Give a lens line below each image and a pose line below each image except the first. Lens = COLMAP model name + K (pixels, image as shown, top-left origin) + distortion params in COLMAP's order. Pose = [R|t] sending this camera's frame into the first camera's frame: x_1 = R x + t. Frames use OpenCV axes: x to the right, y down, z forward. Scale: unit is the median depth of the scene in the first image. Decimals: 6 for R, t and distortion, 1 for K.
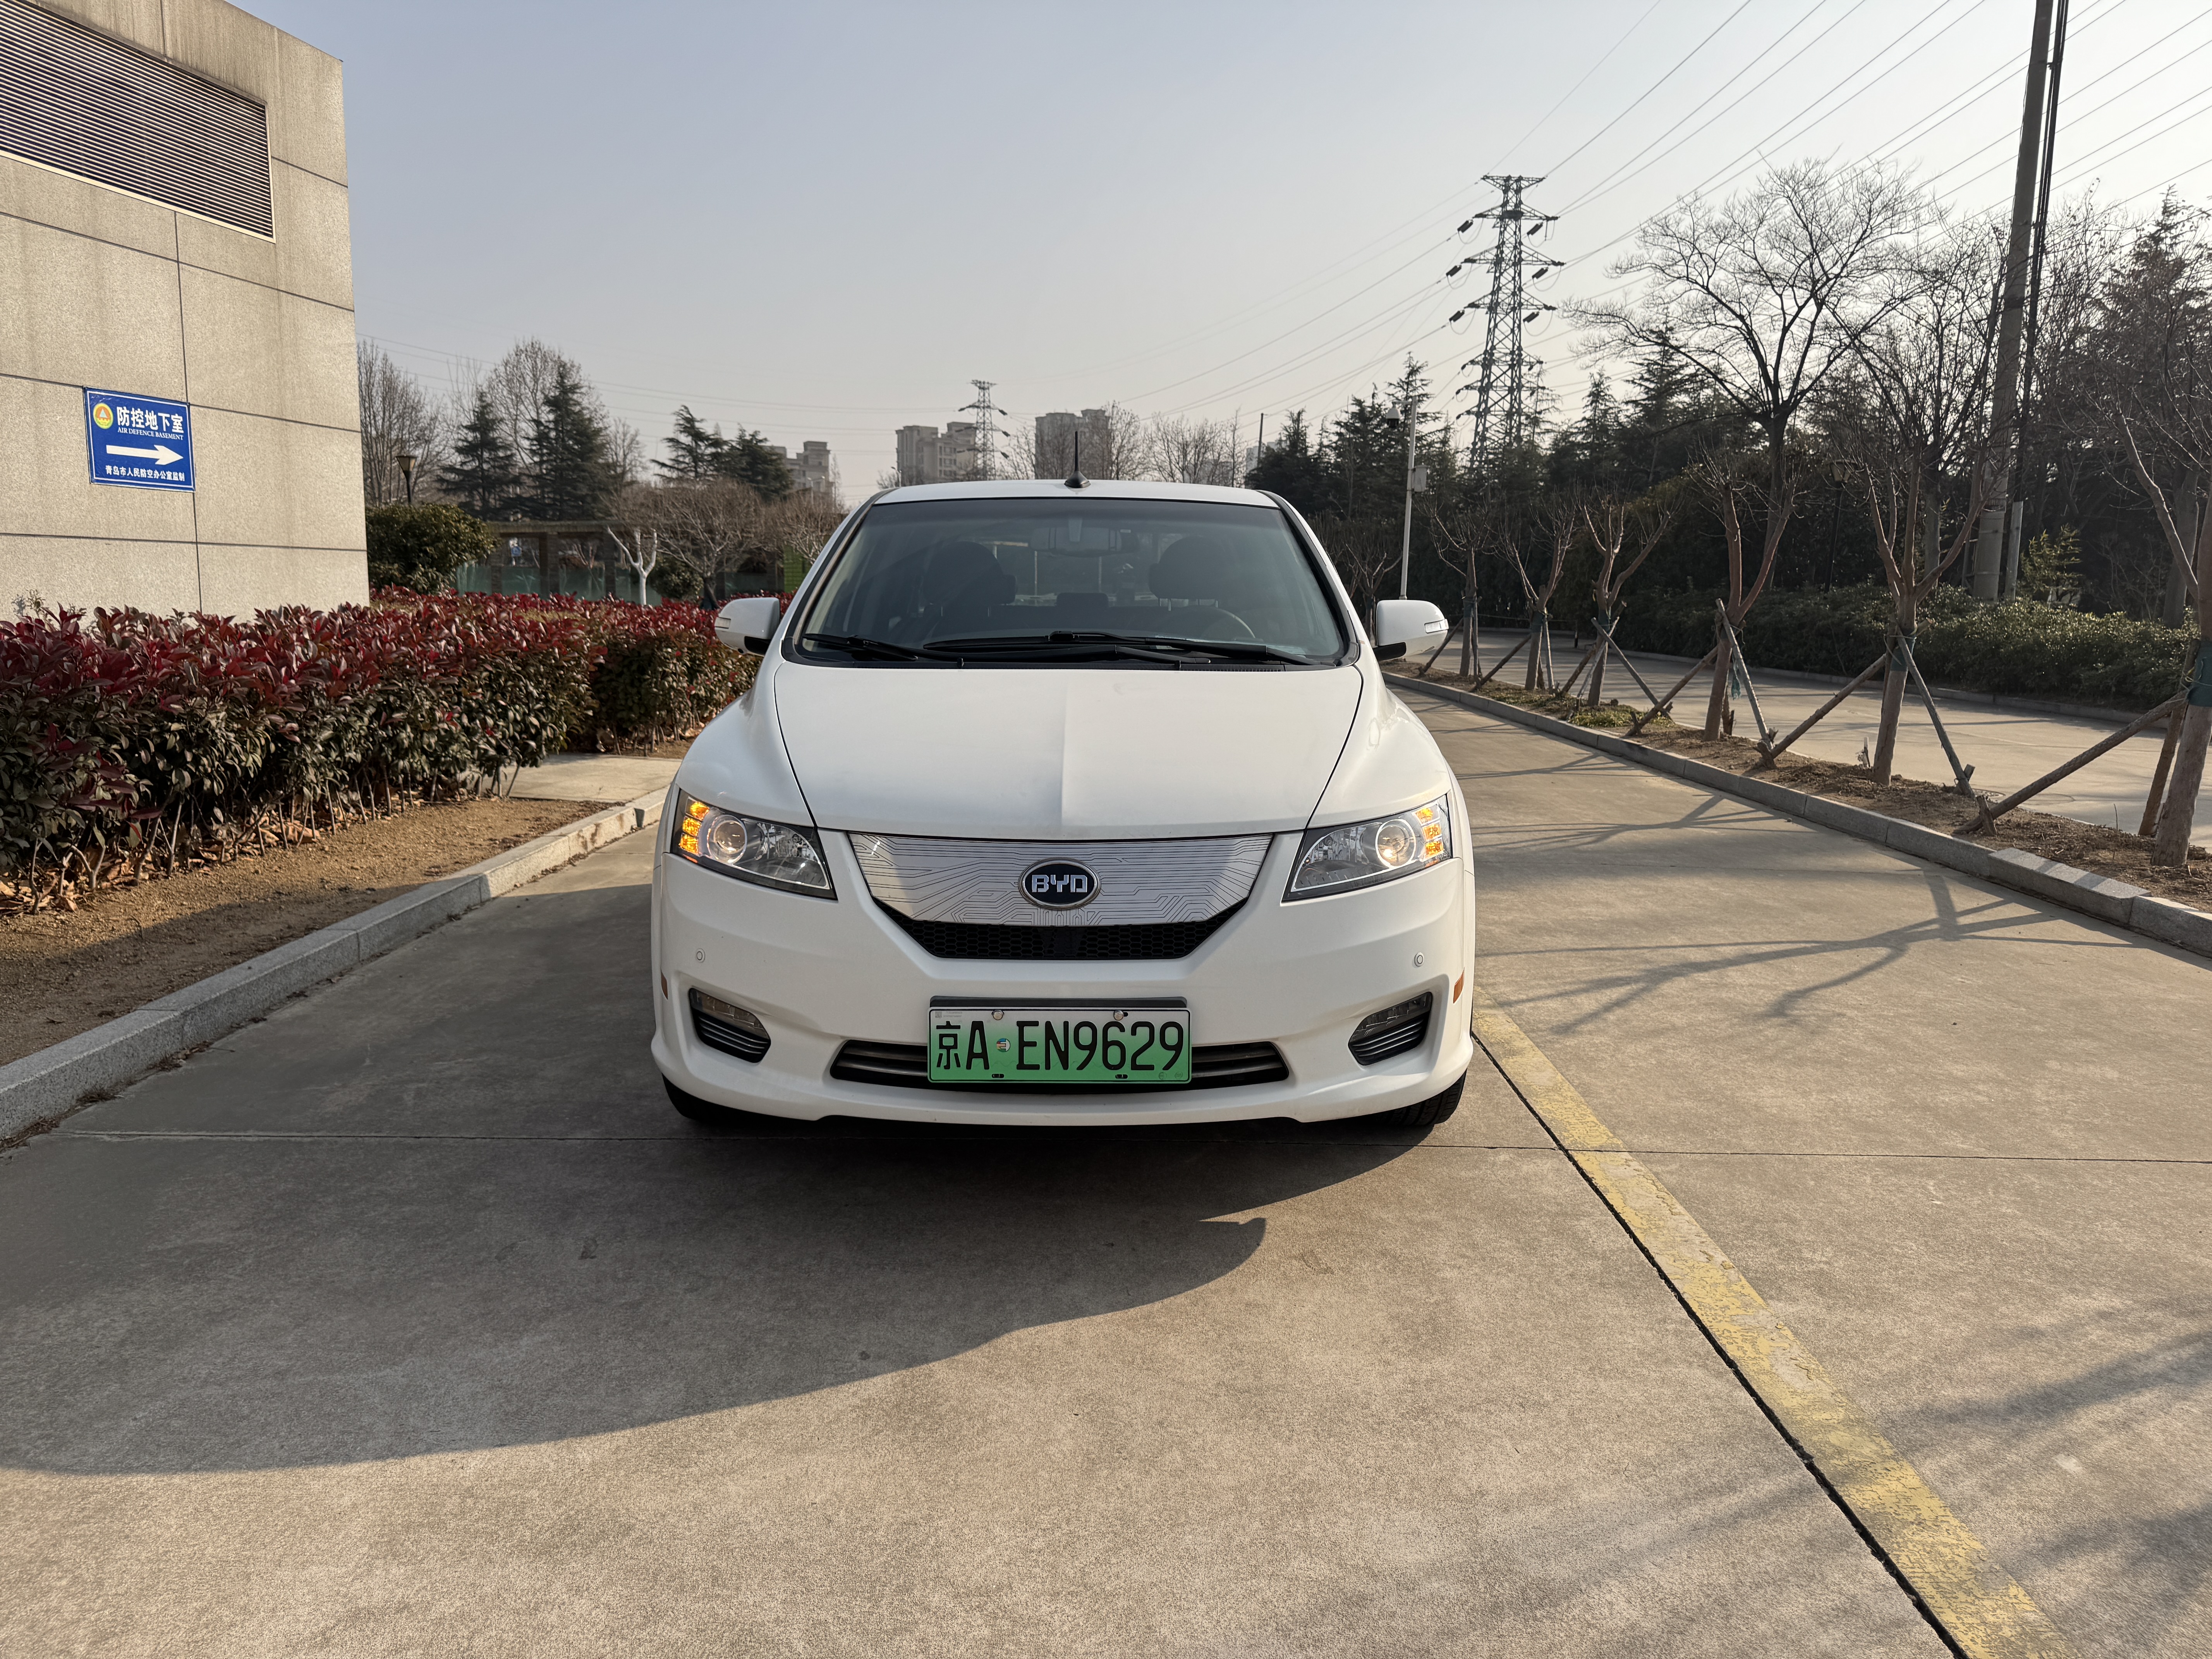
lens RADIAL K [[1562.4, 0, 1115.0], [0, 1562.4, 832.6], [0, 0, 1]] dist [0.039235, -0.043093]
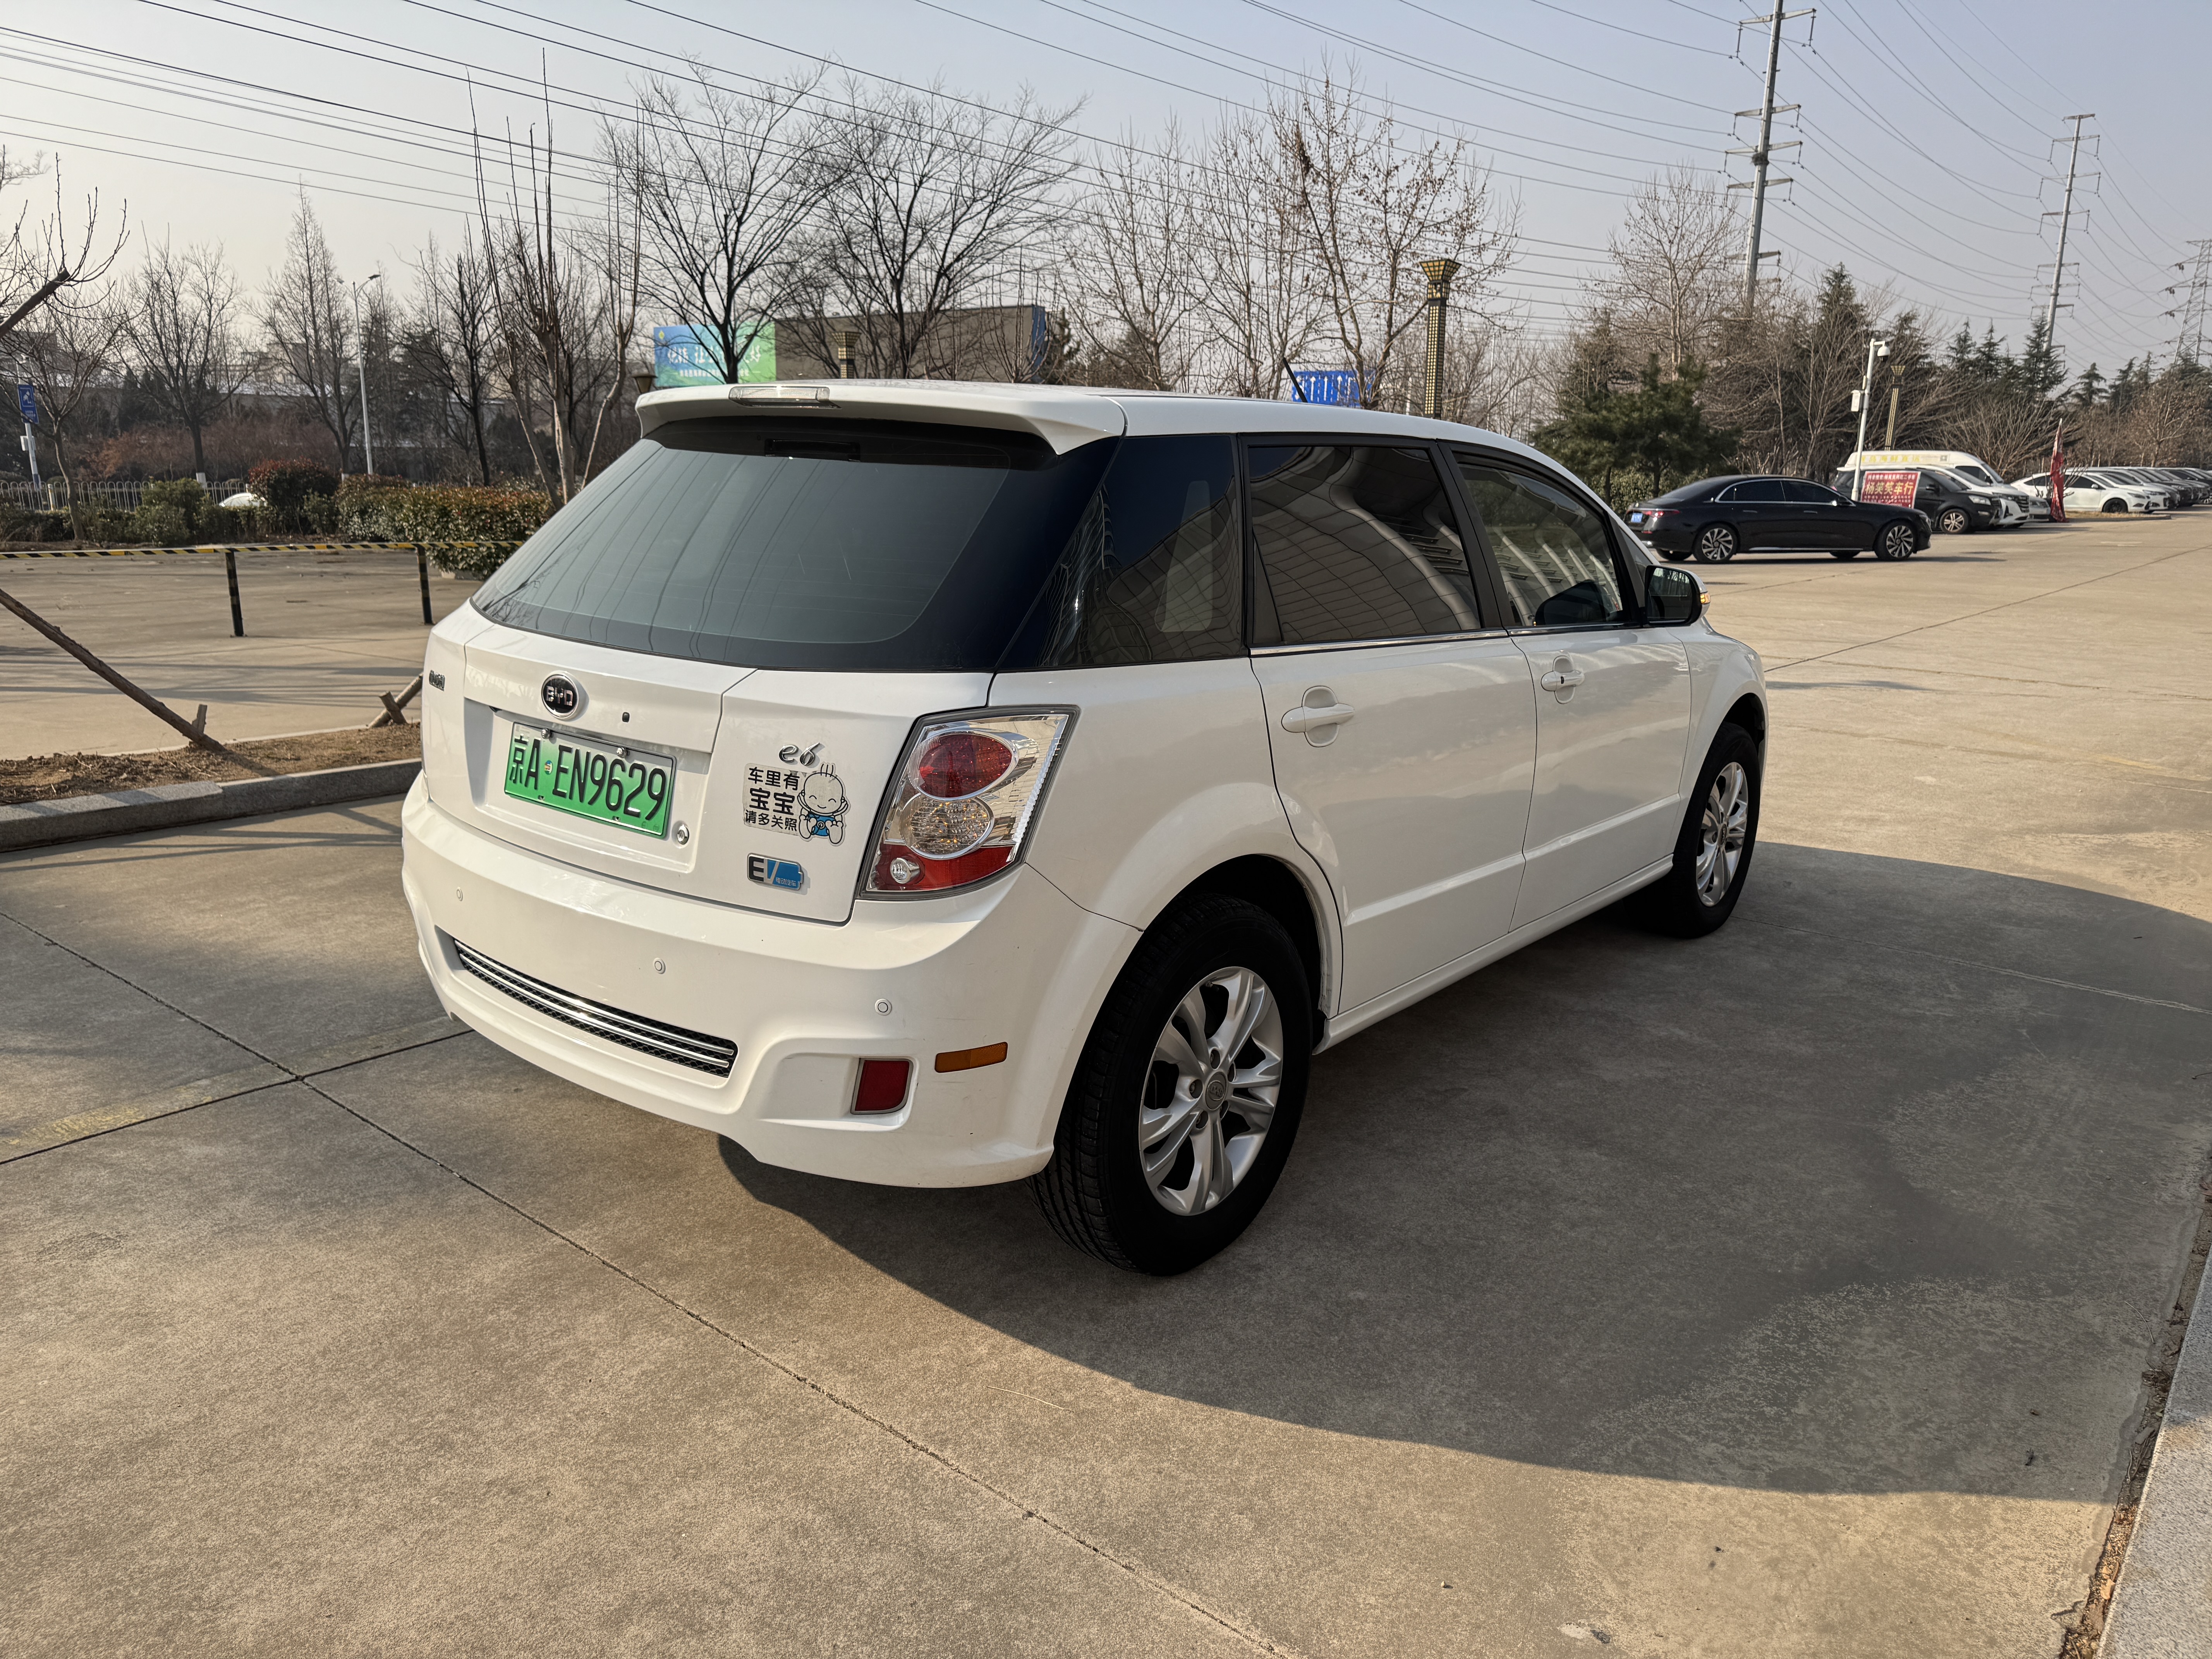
lens RADIAL K [[1562.4, 0, 1102.3], [0, 1562.4, 837.2], [0, 0, 1]] dist [0.039235, -0.043093]
pose [[-0.771936, -0.182897, 0.608822, -0.359017], [0.064123, 0.930430, 0.360815, -0.227499], [-0.632458, 0.317565, -0.706504, 1.214622]]
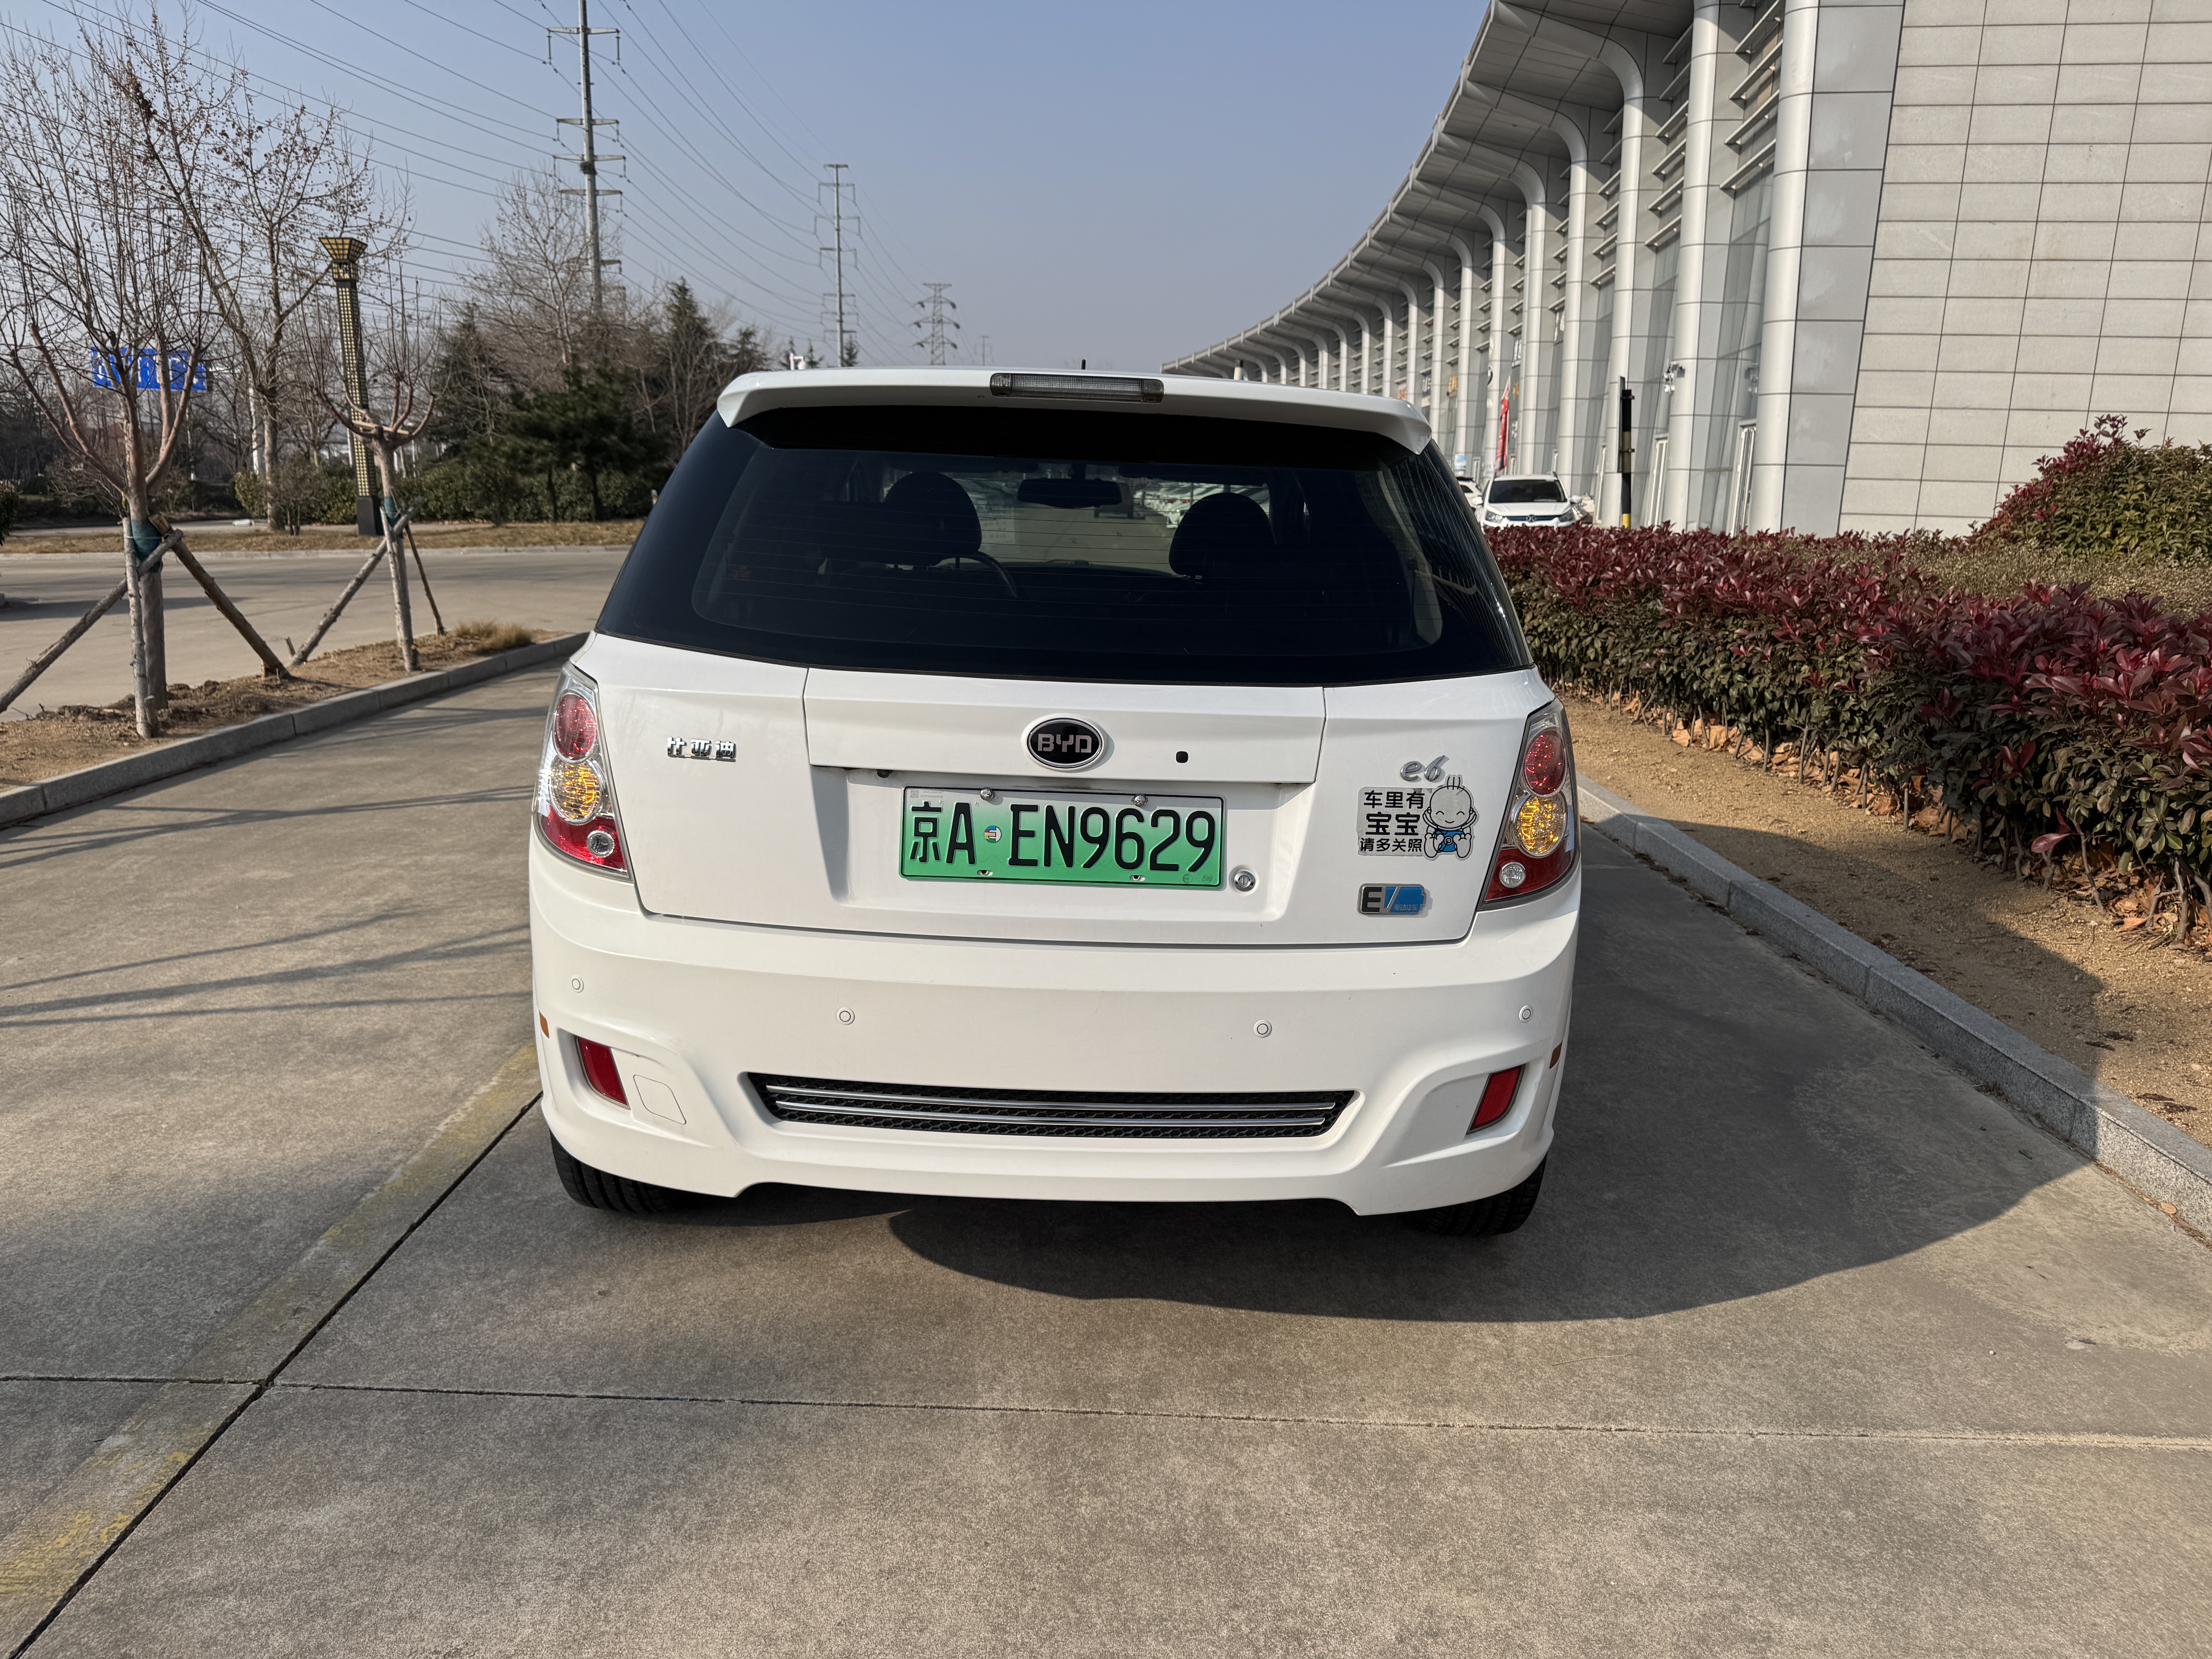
lens RADIAL K [[1562.4, 0, 1106.2], [0, 1562.4, 835.6], [0, 0, 1]] dist [0.039235, -0.043093]
pose [[-0.998874, -0.044154, -0.017341, -0.023201], [-0.047437, 0.929443, 0.365903, -0.228014], [-0.000038, 0.366313, -0.930492, 1.316352]]
